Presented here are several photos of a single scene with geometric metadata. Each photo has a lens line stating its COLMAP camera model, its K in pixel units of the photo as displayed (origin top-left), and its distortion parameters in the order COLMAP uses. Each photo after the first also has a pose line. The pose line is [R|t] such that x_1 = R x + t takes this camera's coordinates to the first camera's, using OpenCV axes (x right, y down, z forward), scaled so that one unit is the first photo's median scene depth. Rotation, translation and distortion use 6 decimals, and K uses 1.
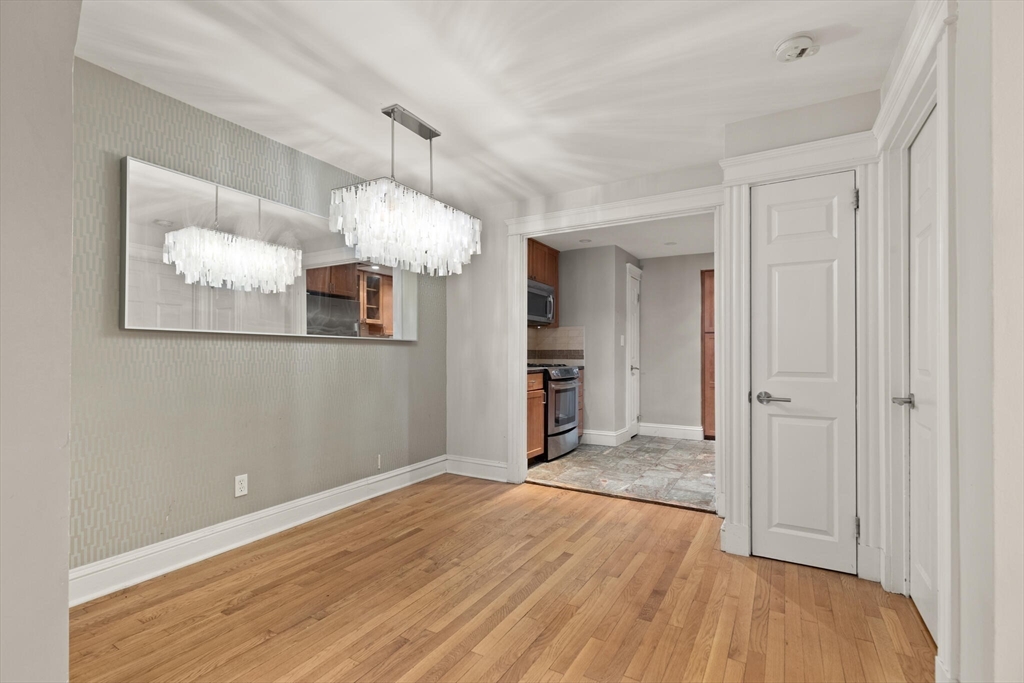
lens RADIAL K [[466.2, 0, 511.7], [0, 466.2, 350.9], [0, 0, 1]] dist [-0.000004, -0.000003]
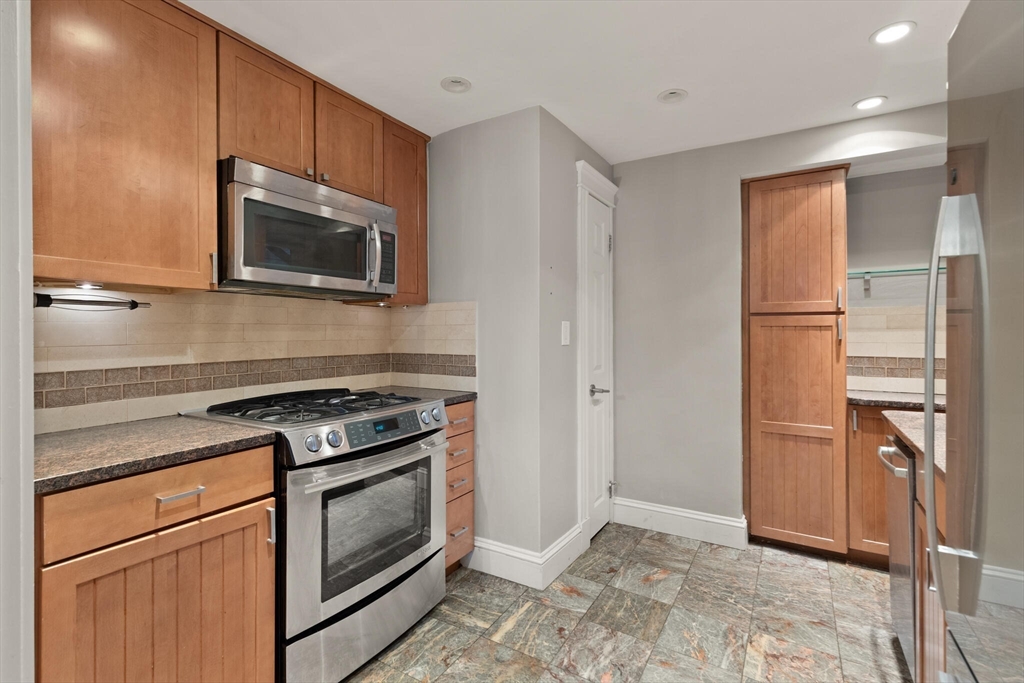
lens RADIAL K [[470.9, 0, 515.2], [0, 470.9, 336.6], [0, 0, 1]] dist [0.001195, 0.000012]
pose [[0.999804, -0.007301, -0.018419, 0.193994], [0.007570, 0.999865, 0.014580, -0.025367], [0.018310, -0.014717, 0.999724, 0.540651]]
